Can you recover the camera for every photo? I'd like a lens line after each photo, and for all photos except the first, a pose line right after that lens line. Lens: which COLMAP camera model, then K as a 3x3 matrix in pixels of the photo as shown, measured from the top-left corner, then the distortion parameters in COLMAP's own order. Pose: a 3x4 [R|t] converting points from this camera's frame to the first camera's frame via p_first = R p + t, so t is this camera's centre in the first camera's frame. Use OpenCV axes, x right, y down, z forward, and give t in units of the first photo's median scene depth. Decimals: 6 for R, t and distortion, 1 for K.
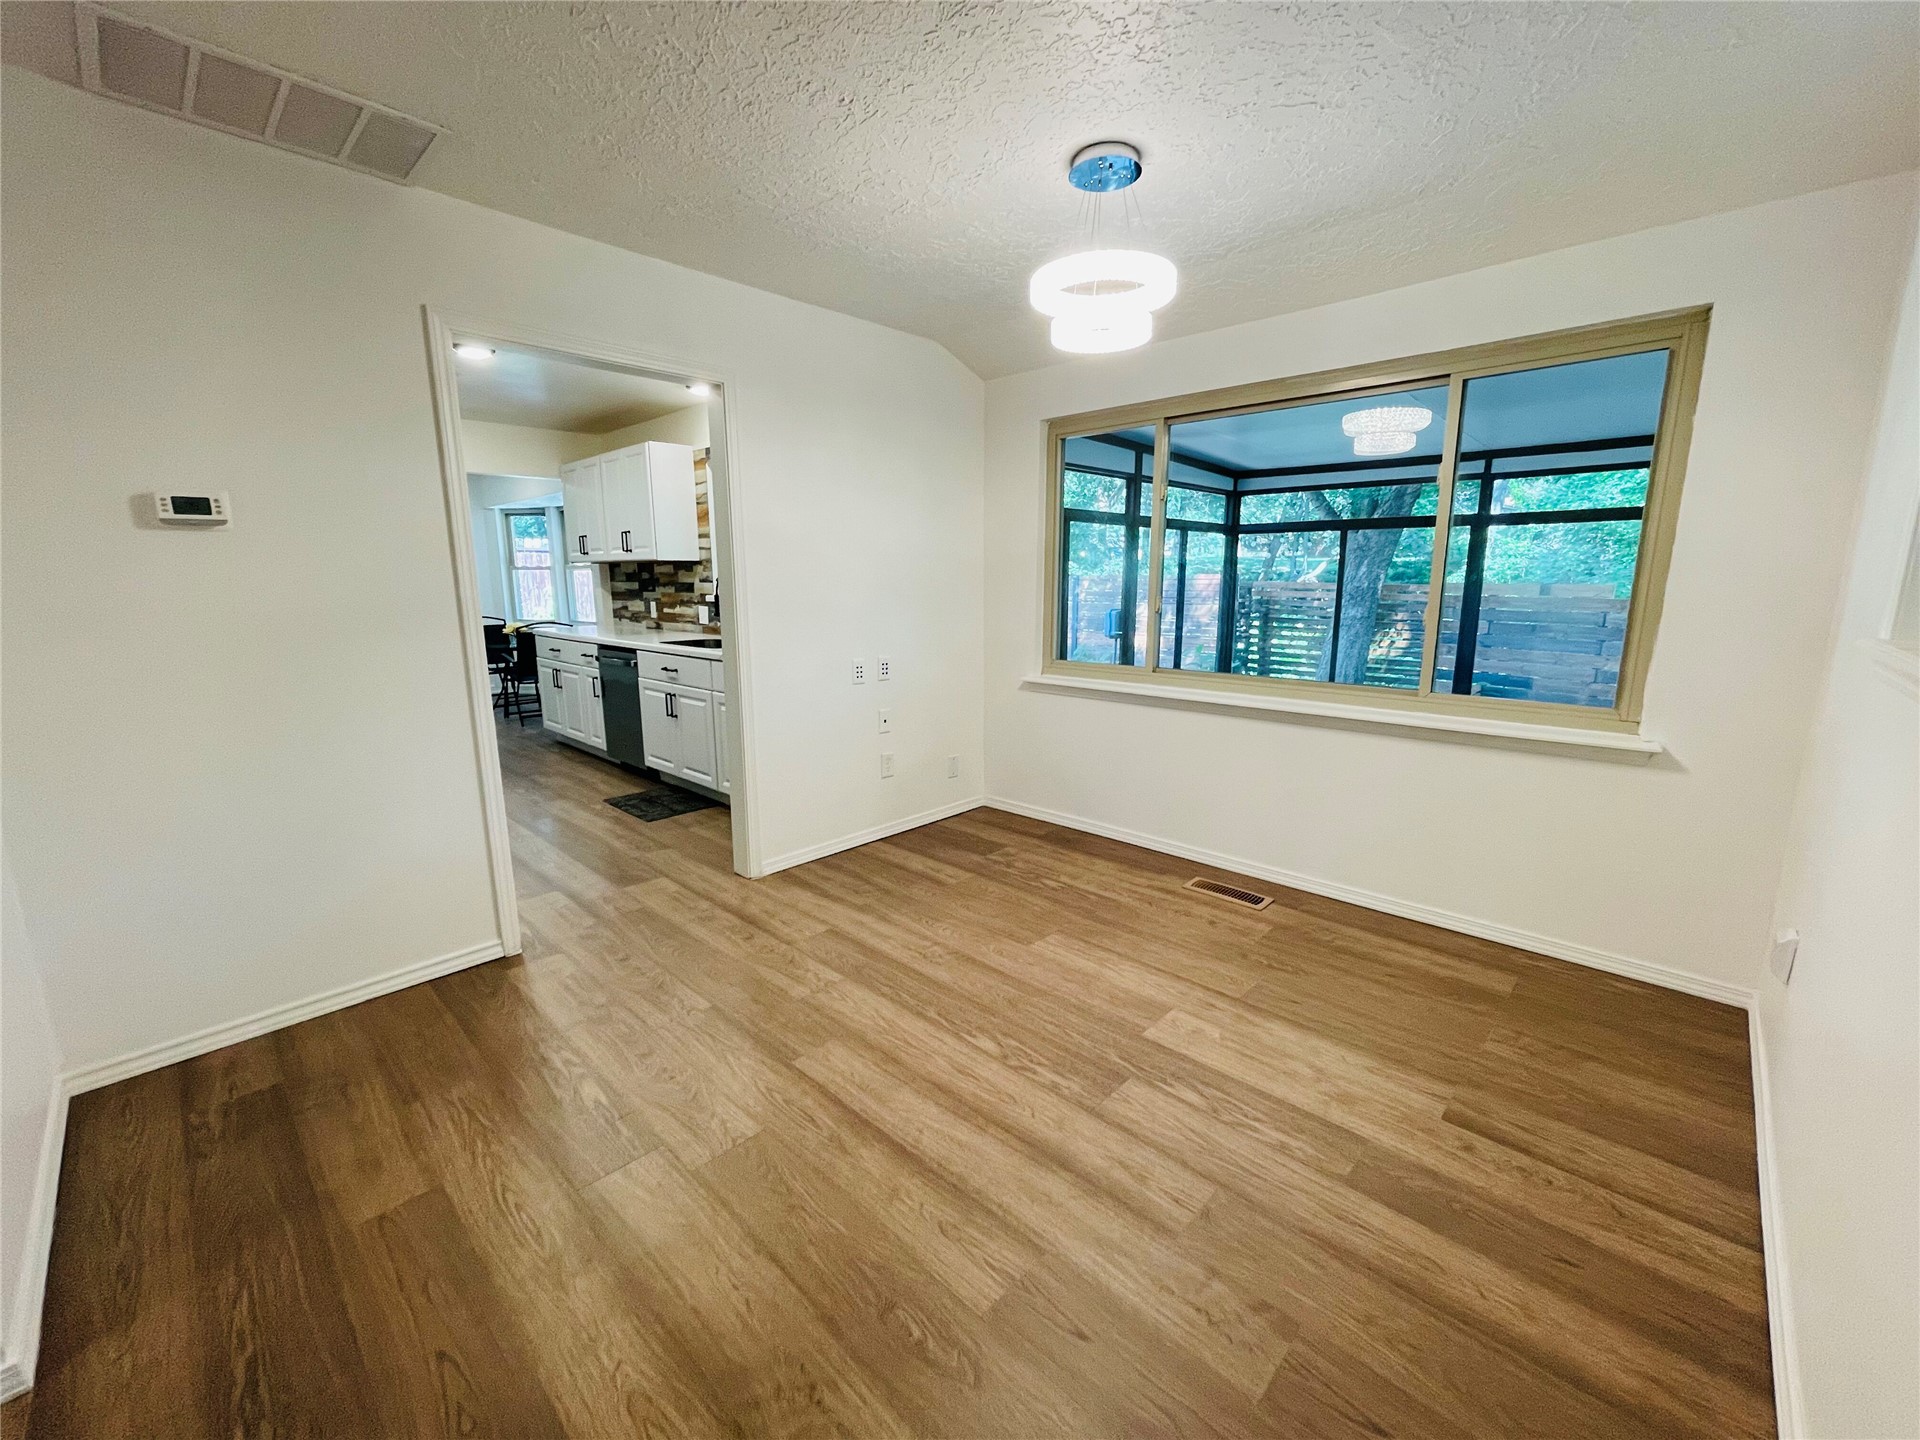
lens RADIAL K [[785.4, 0, 976.2], [0, 785.4, 721.6], [0, 0, 1]] dist [0.000297, 0.000311]
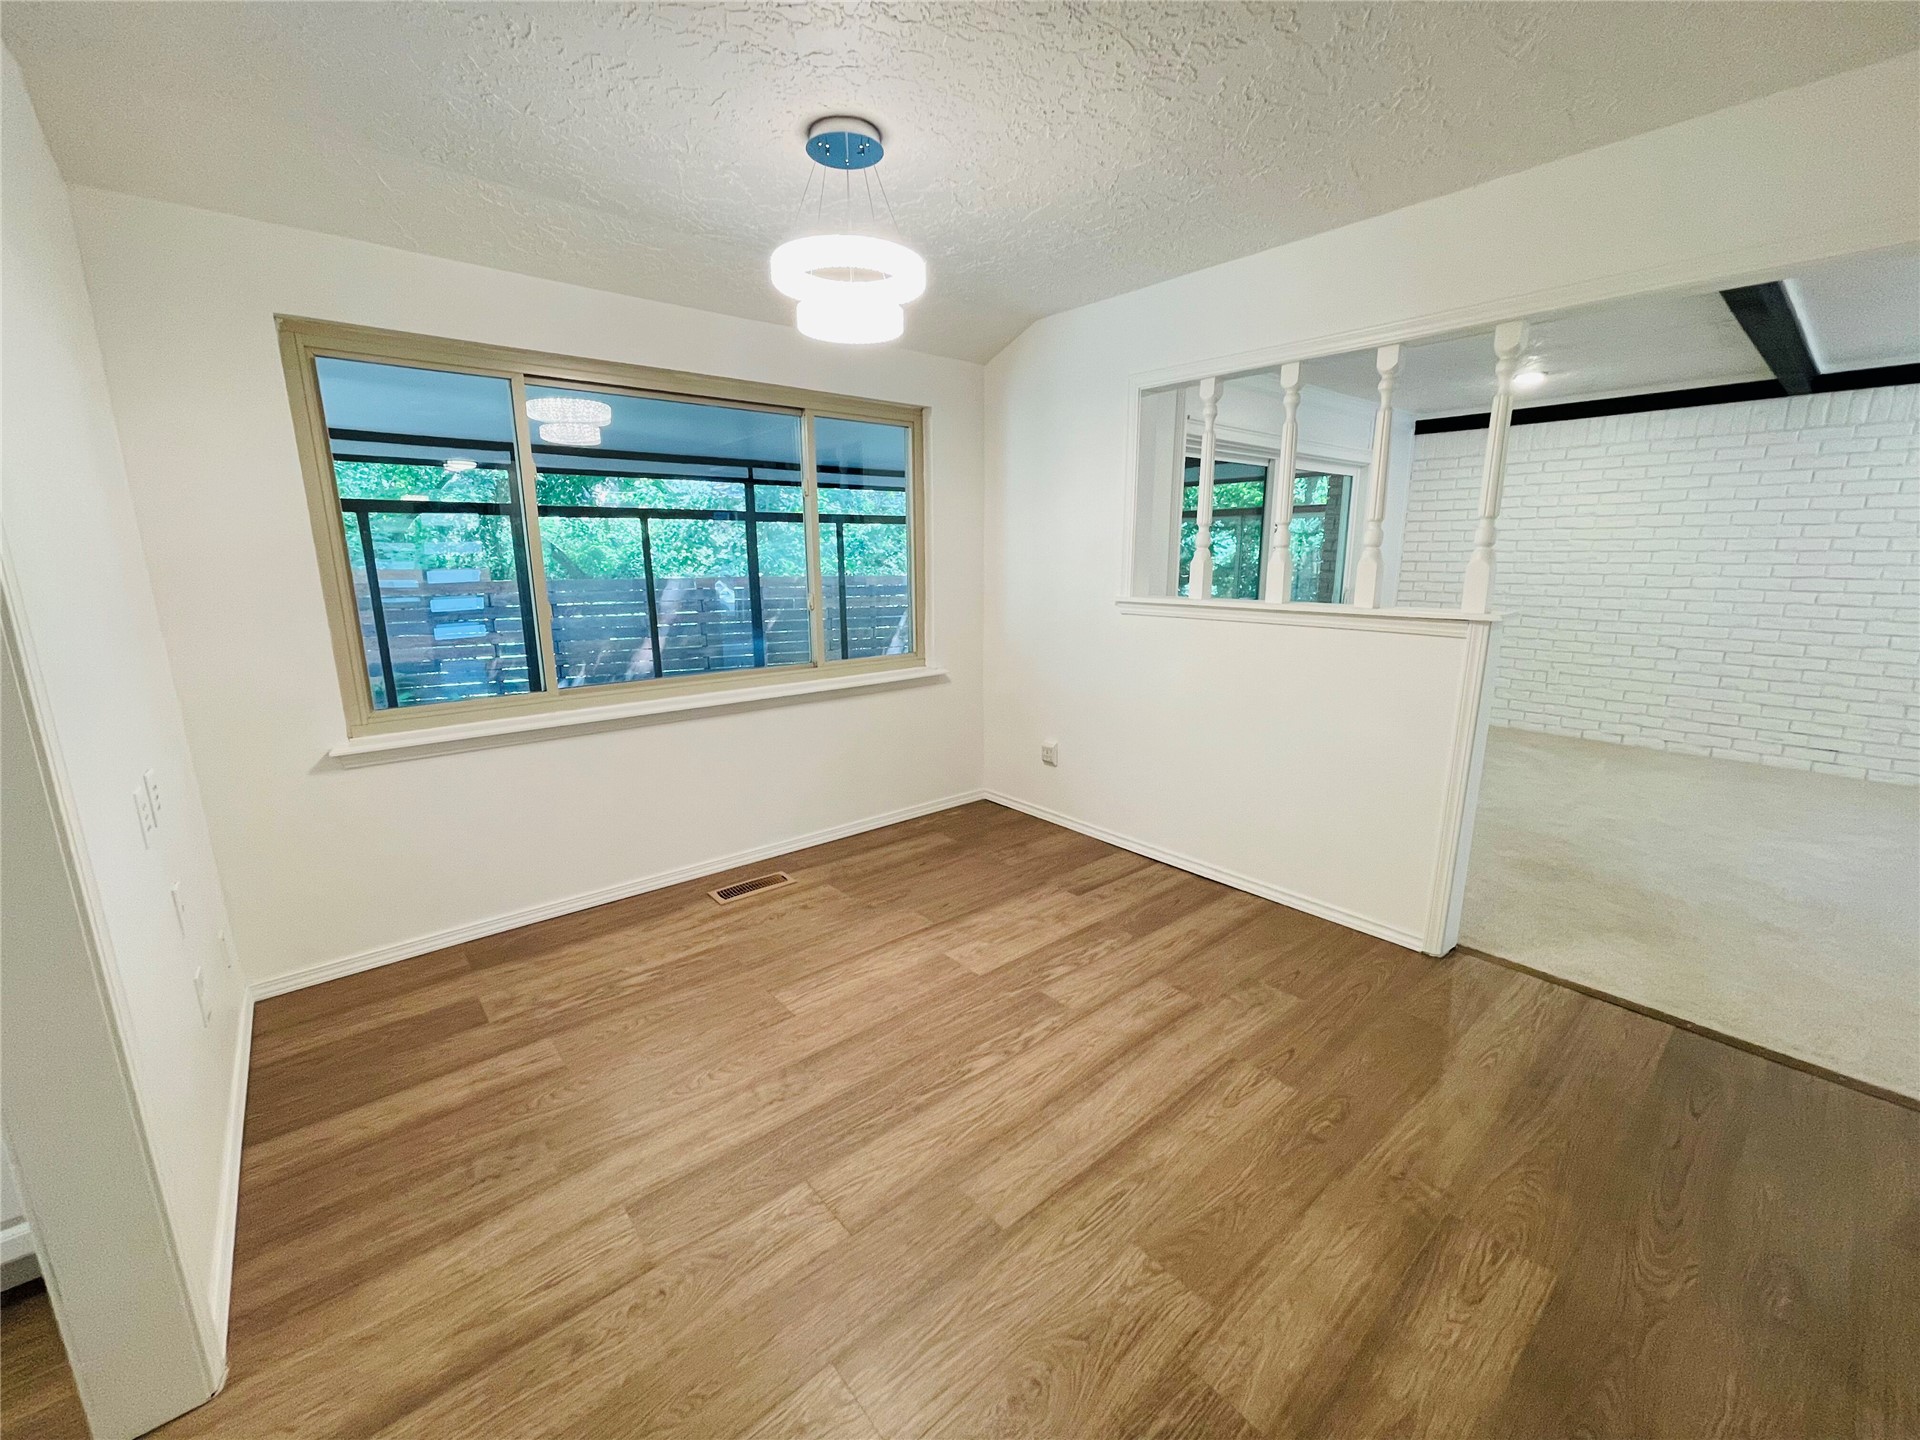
lens RADIAL K [[785.4, 0, 976.2], [0, 785.4, 721.6], [0, 0, 1]] dist [0.000297, 0.000311]
pose [[0.098874, -0.213109, 0.972013, -0.710109], [0.186586, 0.963444, 0.192251, -0.150360], [-0.977451, 0.162355, 0.135022, 0.695959]]
